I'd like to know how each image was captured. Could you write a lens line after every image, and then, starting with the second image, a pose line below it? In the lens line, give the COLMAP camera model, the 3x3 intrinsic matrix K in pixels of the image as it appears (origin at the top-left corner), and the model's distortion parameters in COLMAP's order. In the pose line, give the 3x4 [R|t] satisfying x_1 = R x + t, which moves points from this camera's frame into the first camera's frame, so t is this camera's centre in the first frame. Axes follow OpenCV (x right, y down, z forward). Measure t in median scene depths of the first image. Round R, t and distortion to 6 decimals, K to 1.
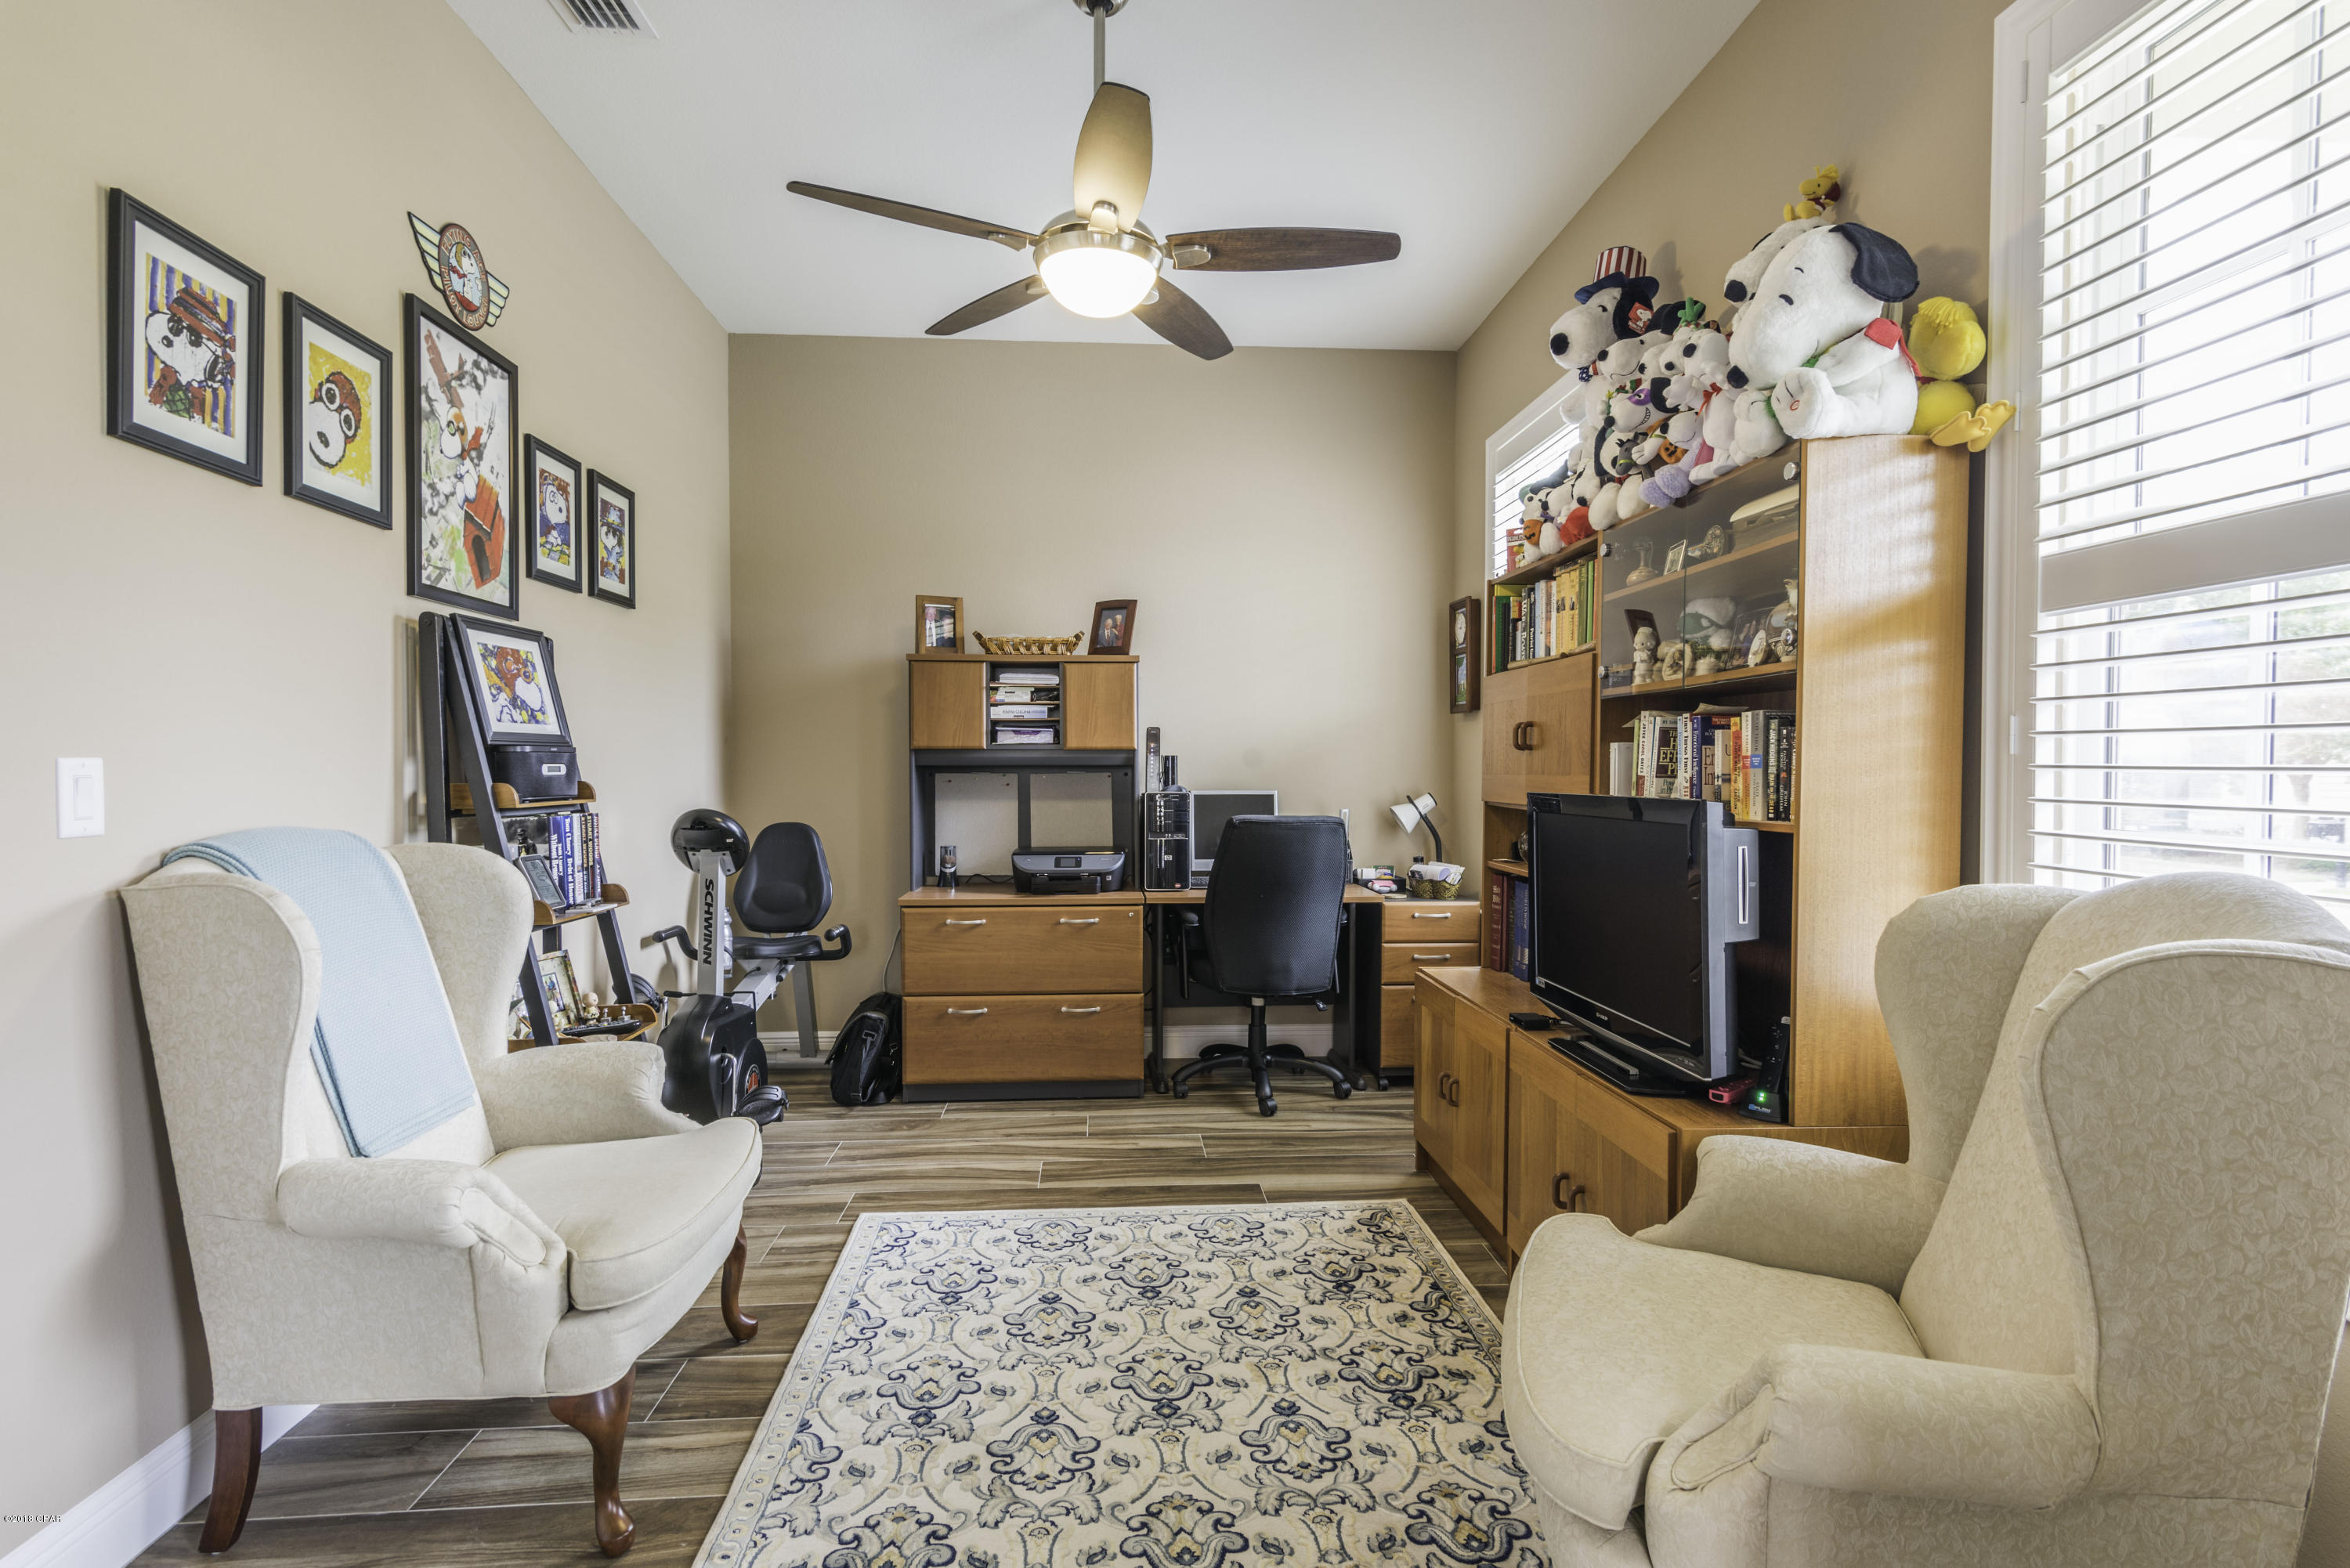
lens RADIAL K [[1137.7, 0, 1179.6], [0, 1137.7, 790.4], [0, 0, 1]] dist [0.017227, -0.000525]
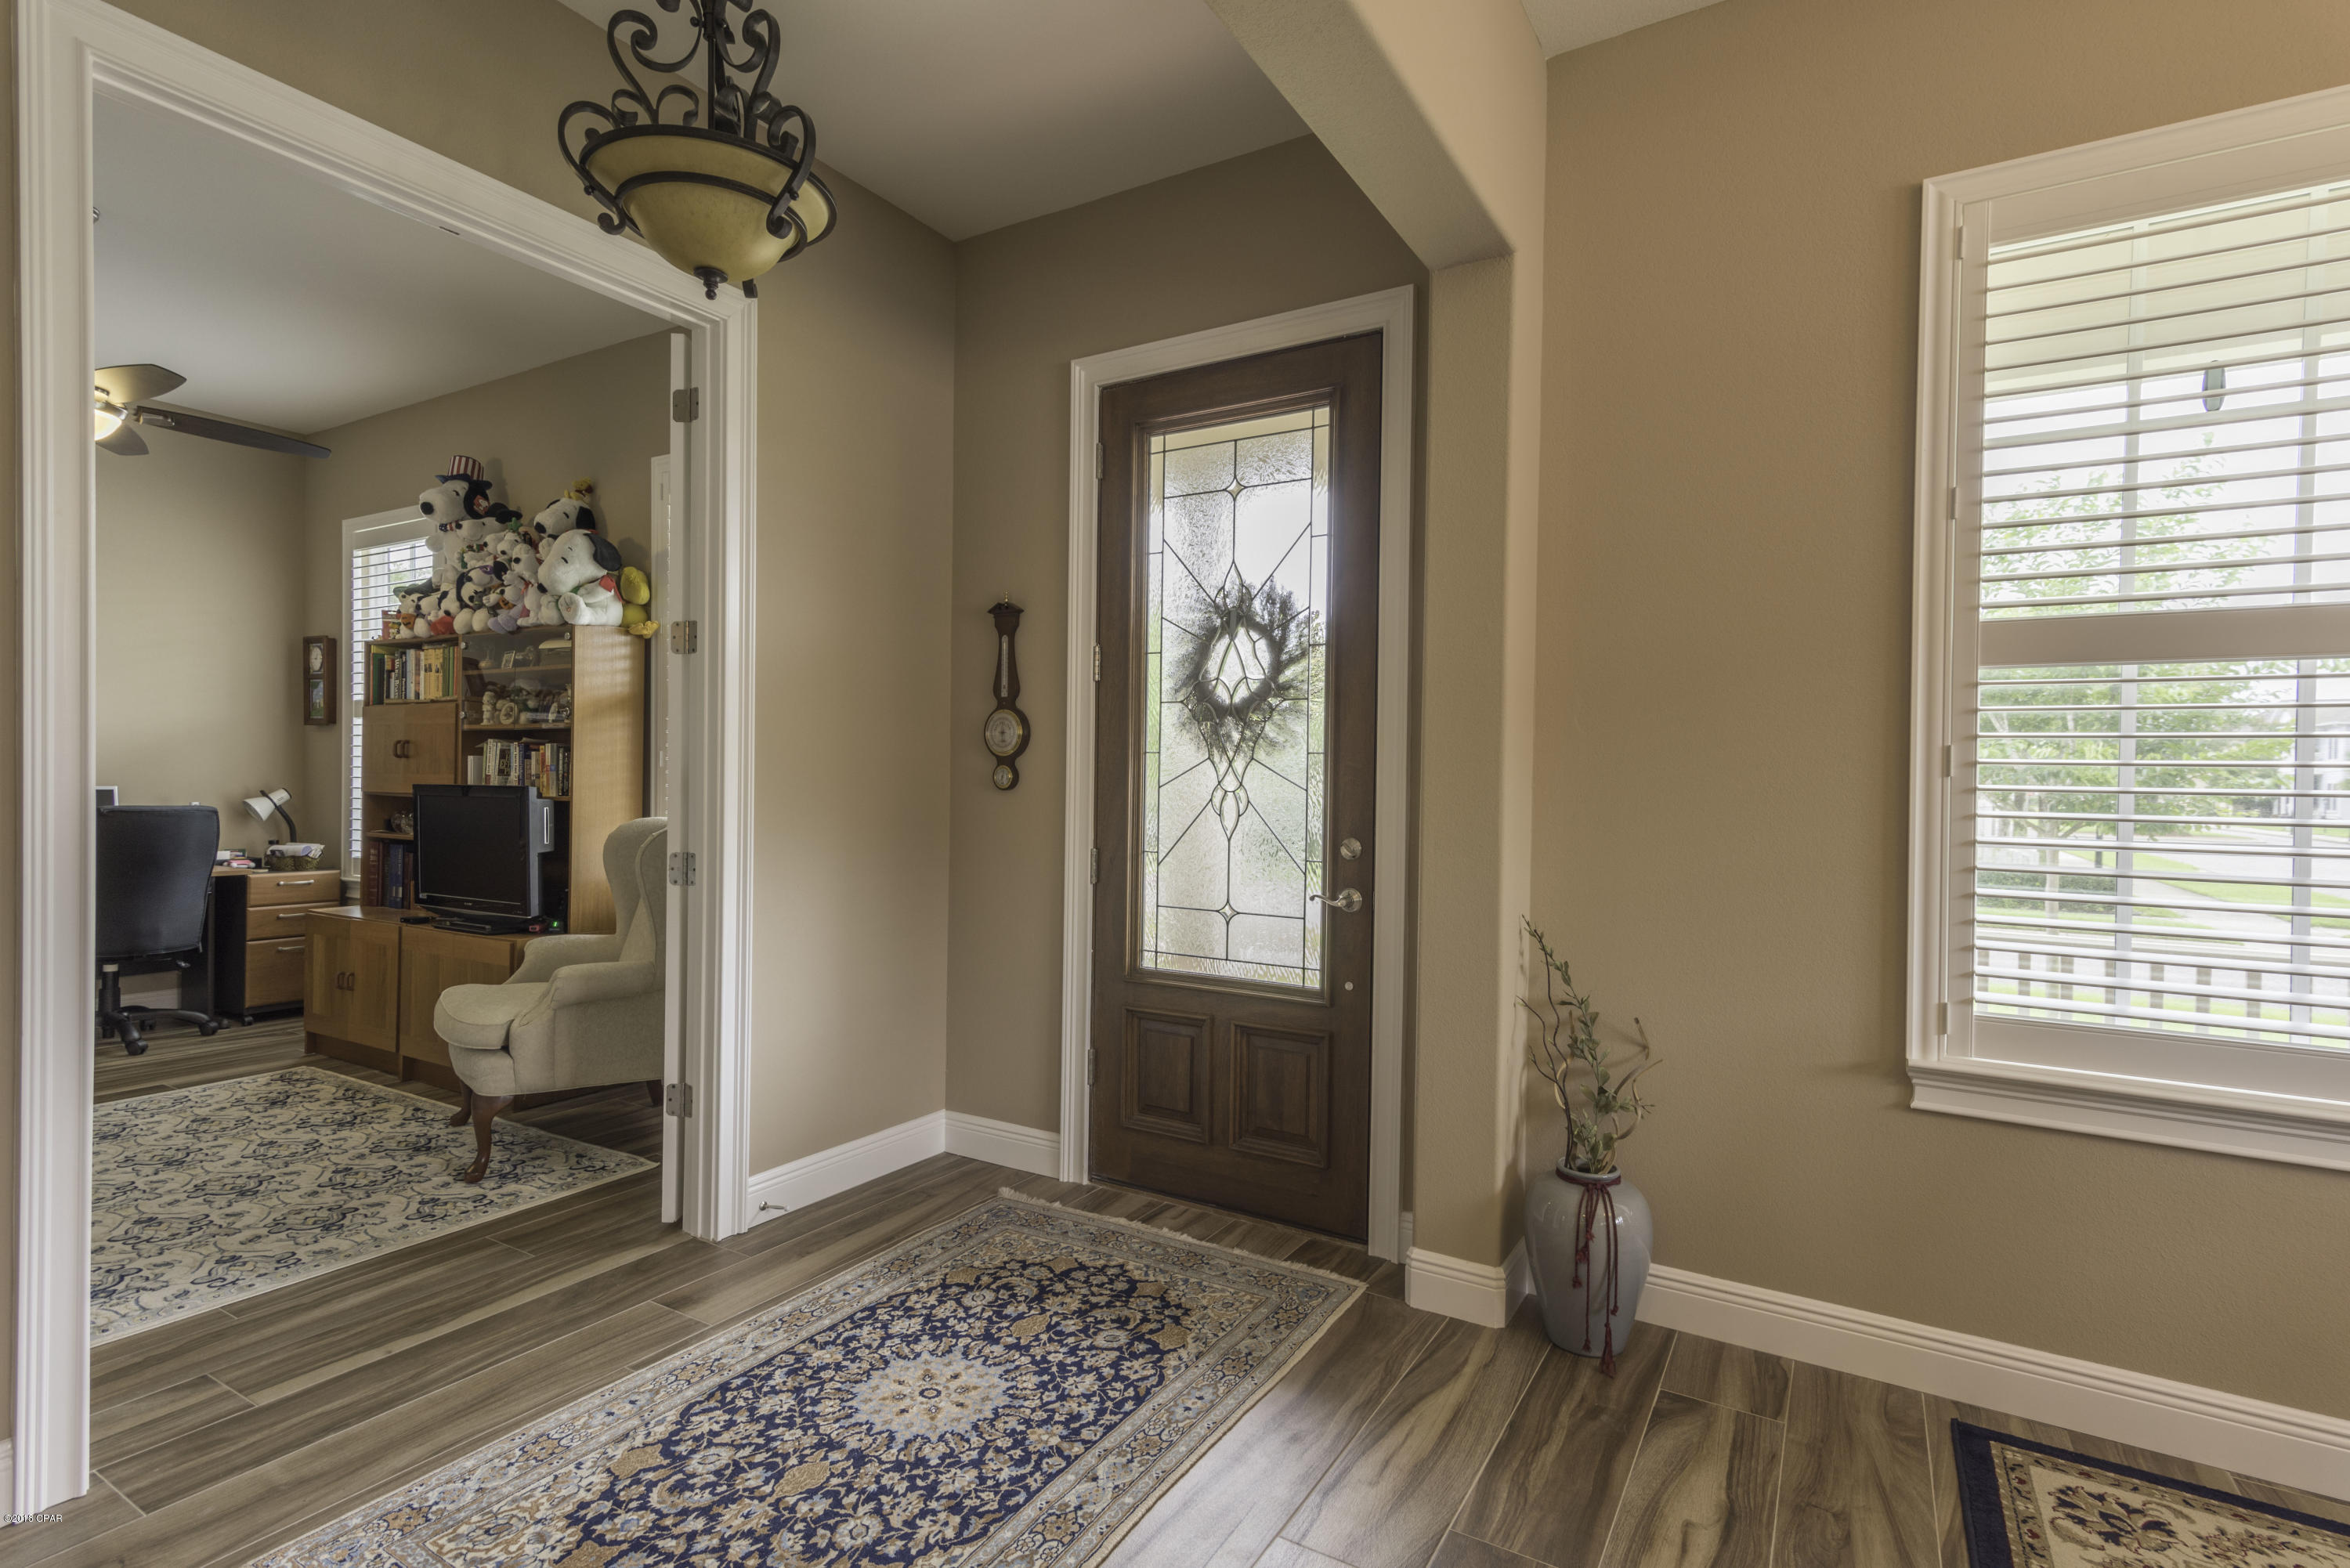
lens RADIAL K [[1137.7, 0, 1179.6], [0, 1137.7, 790.4], [0, 0, 1]] dist [0.017227, -0.000525]
pose [[0.568721, -0.000354, 0.822530, -0.504164], [0.003702, 0.999991, -0.002130, 0.021946], [-0.822522, 0.004256, 0.568717, -1.013203]]
